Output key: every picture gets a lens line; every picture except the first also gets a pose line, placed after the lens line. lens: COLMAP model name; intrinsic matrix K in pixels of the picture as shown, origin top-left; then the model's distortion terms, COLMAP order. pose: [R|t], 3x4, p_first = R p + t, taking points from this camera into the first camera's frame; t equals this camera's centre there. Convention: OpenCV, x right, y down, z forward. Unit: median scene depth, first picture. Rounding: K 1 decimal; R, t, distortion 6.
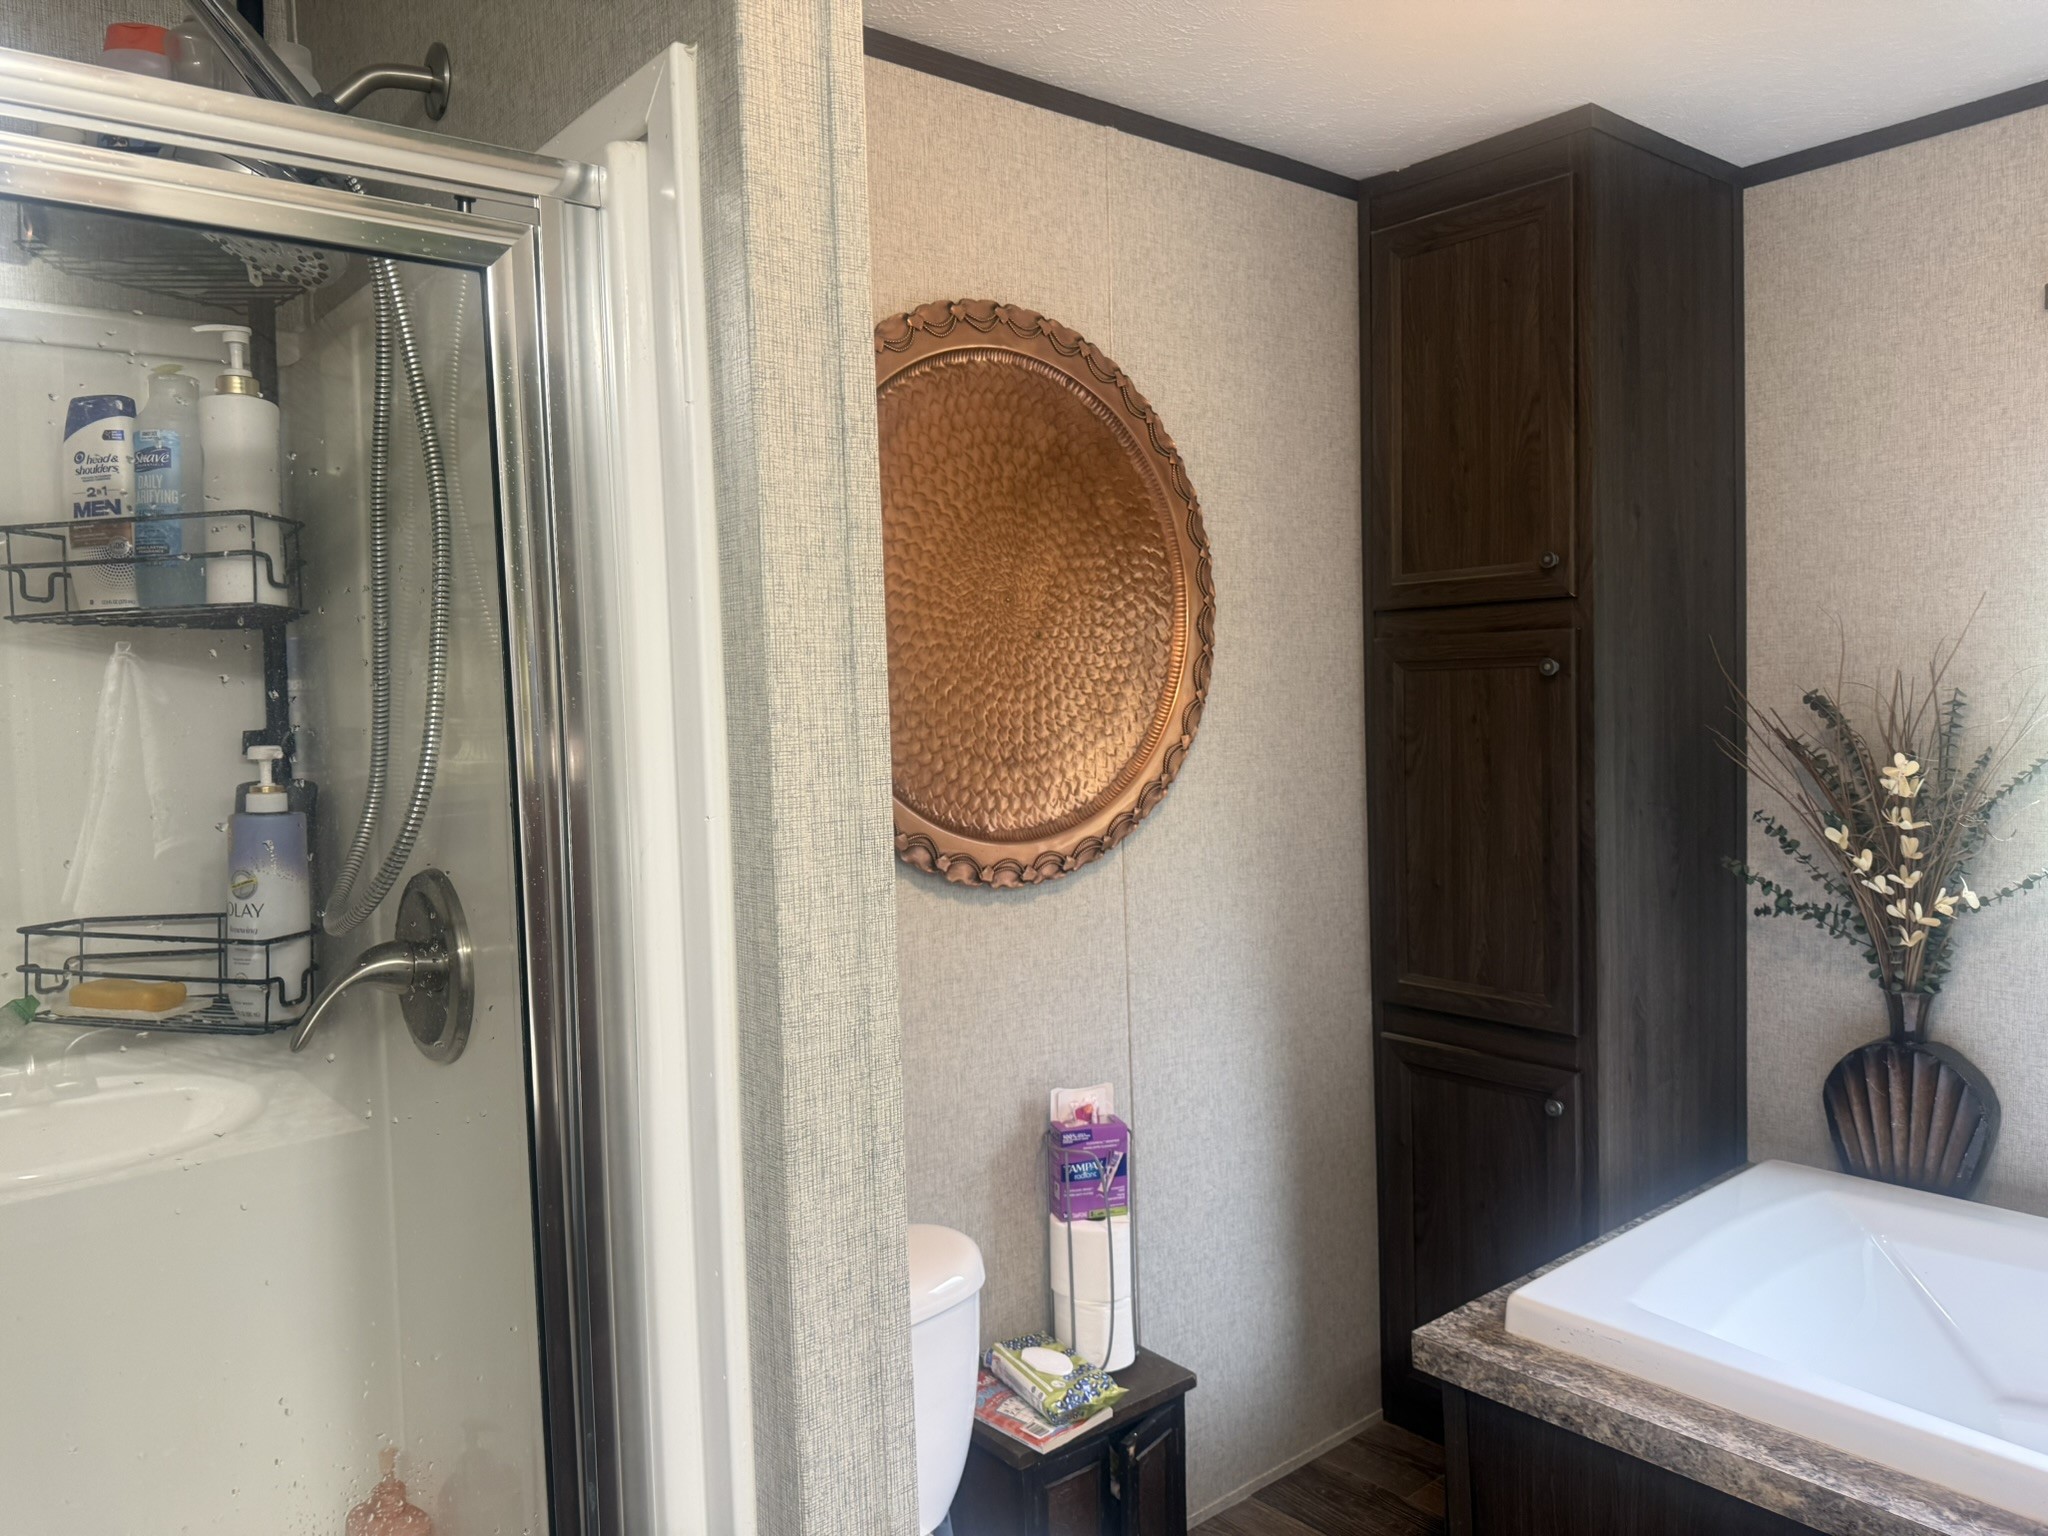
lens RADIAL K [[1454.0, 0, 1016.5], [0, 1454.0, 763.1], [0, 0, 1]] dist [0.061079, -0.073911]
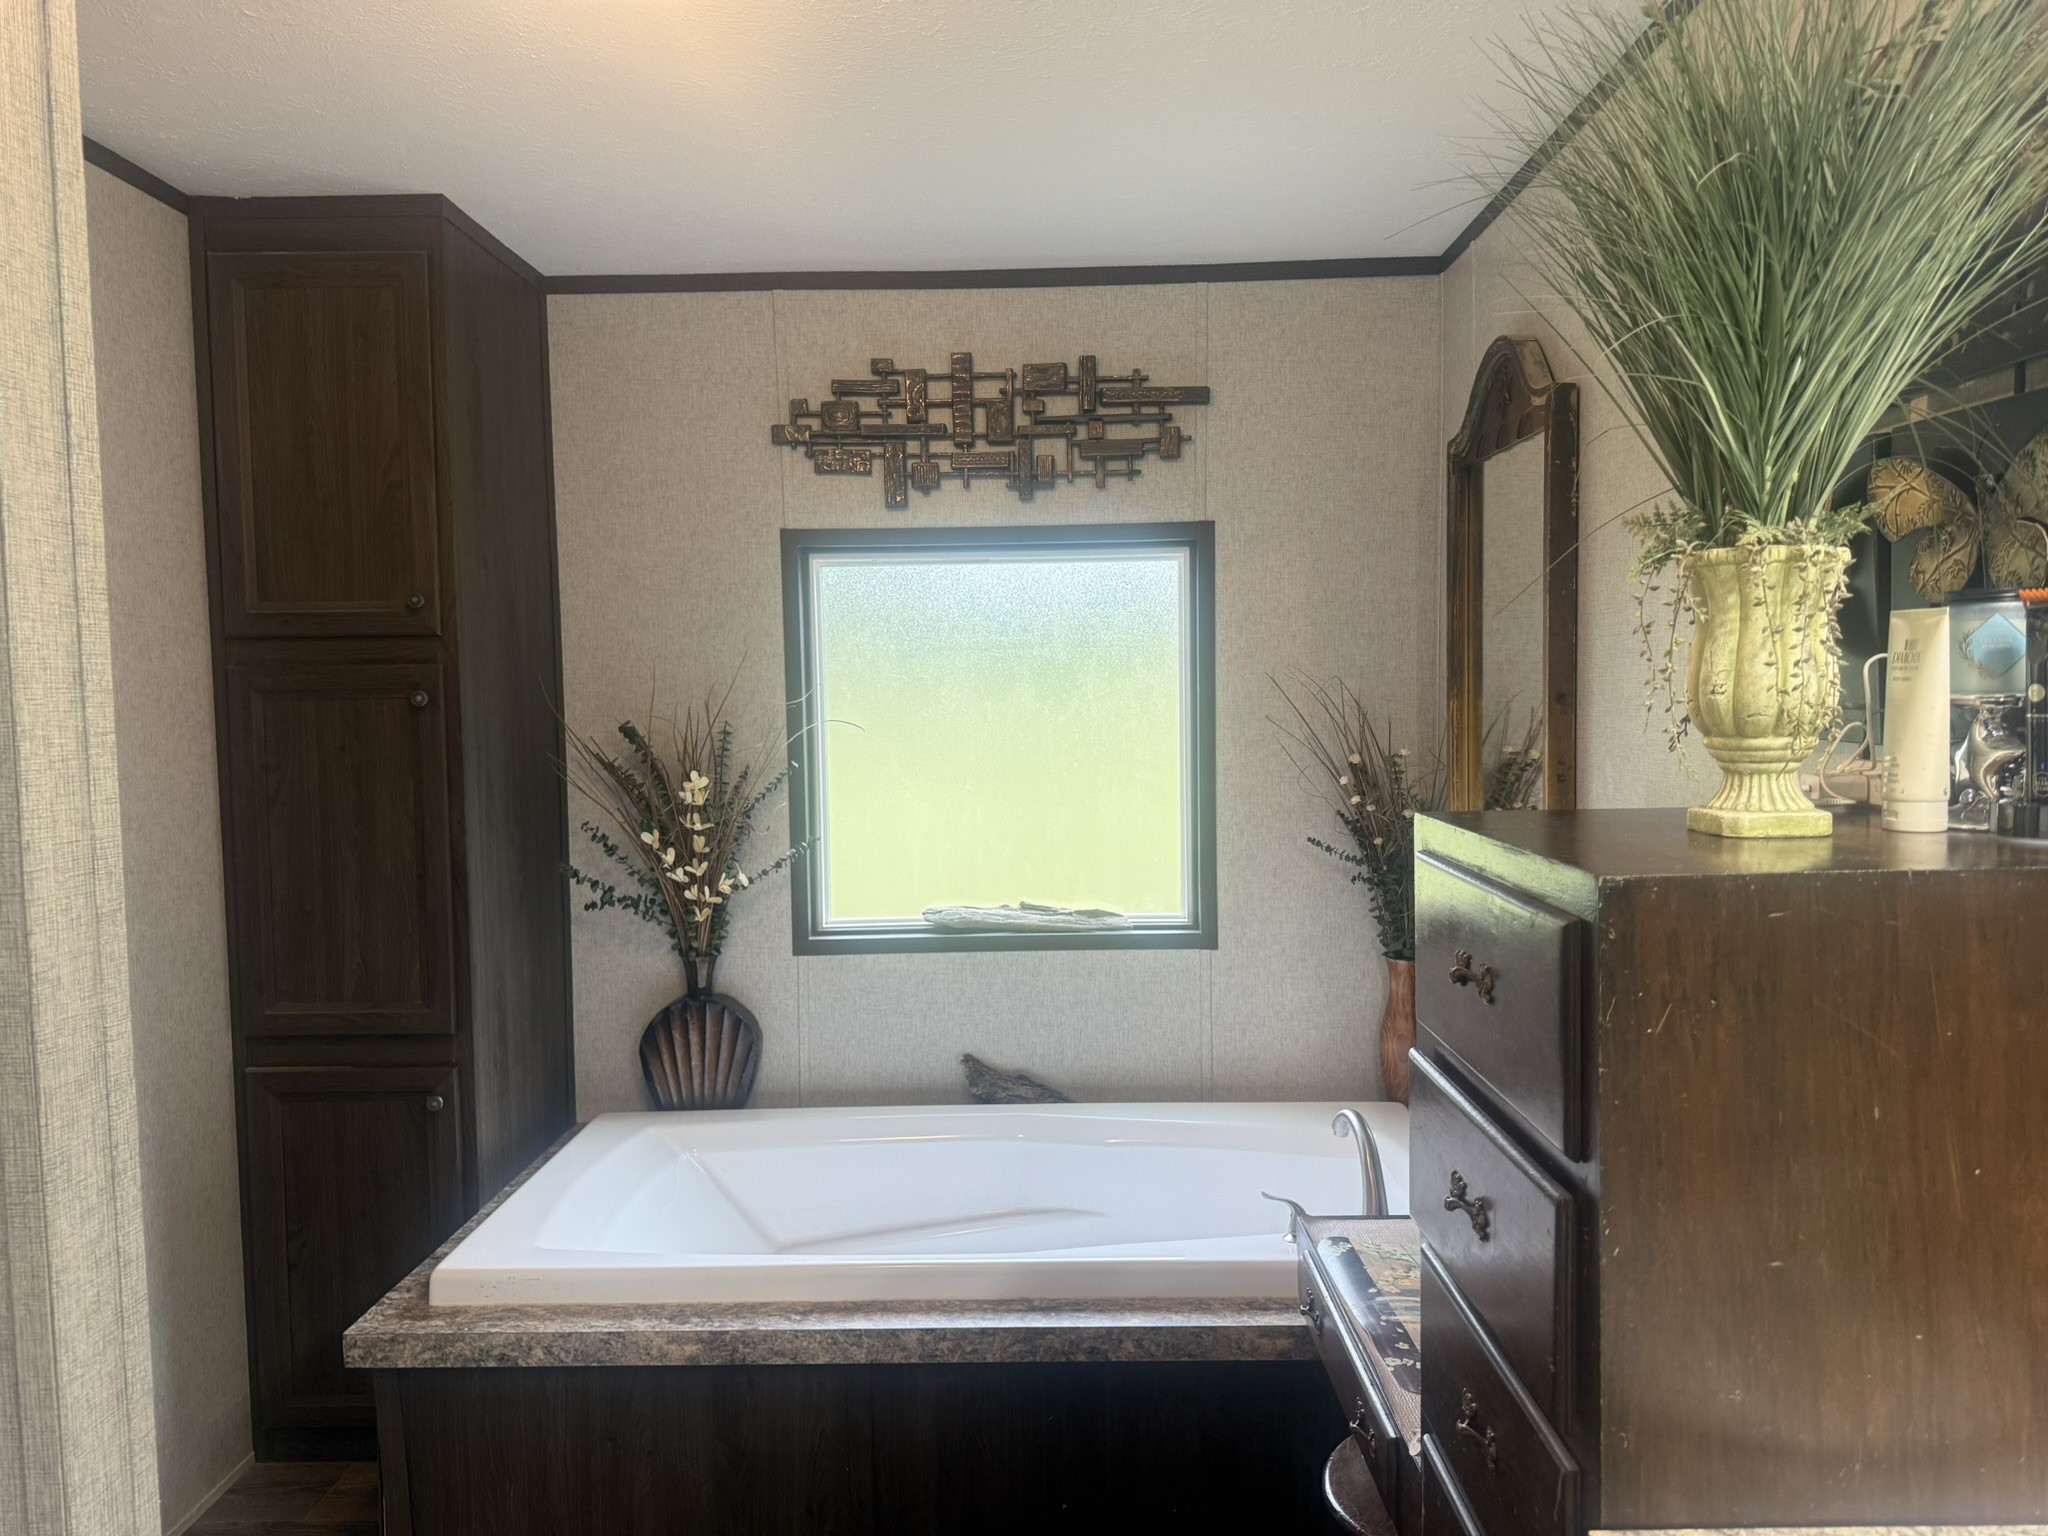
lens RADIAL K [[1454.0, 0, 1025.2], [0, 1454.0, 769.8], [0, 0, 1]] dist [0.061079, -0.073911]
pose [[0.654408, -0.020201, 0.755872, -0.166693], [0.034552, 0.999398, -0.003204, 0.006248], [-0.755352, 0.028214, 0.654712, -0.051011]]
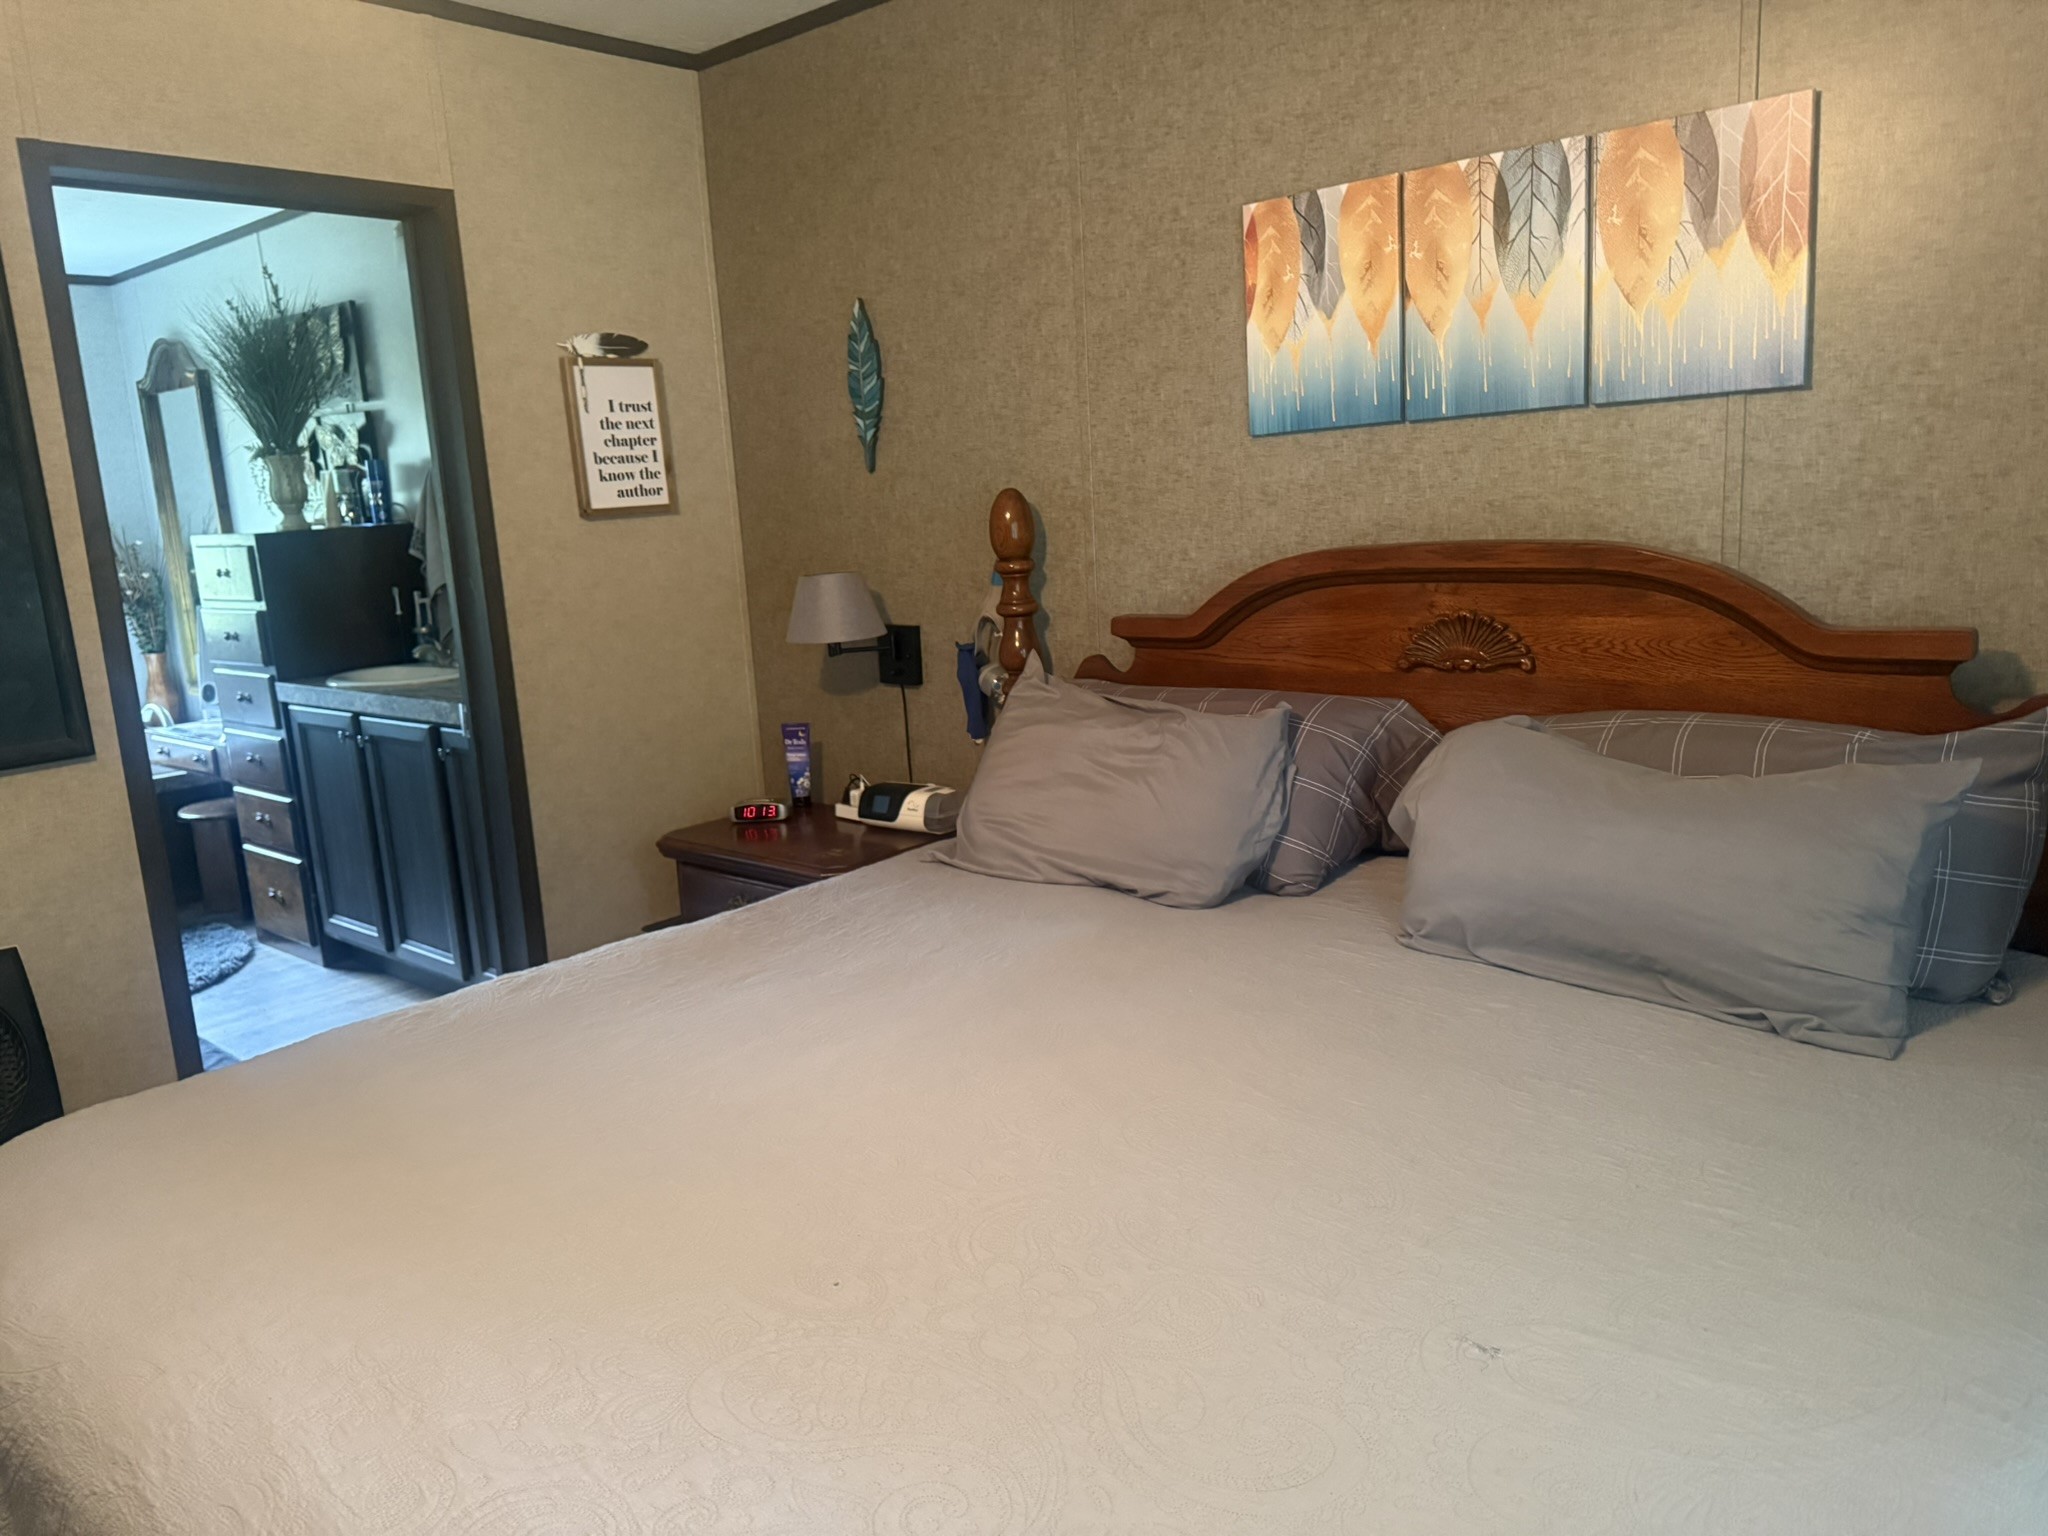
lens RADIAL K [[1454.0, 0, 1010.6], [0, 1454.0, 763.2], [0, 0, 1]] dist [0.061079, -0.073911]
pose [[-0.147678, -0.146152, 0.978177, -1.582765], [0.114688, 0.979819, 0.163712, 0.115769], [-0.982363, 0.136362, -0.127936, -0.510944]]
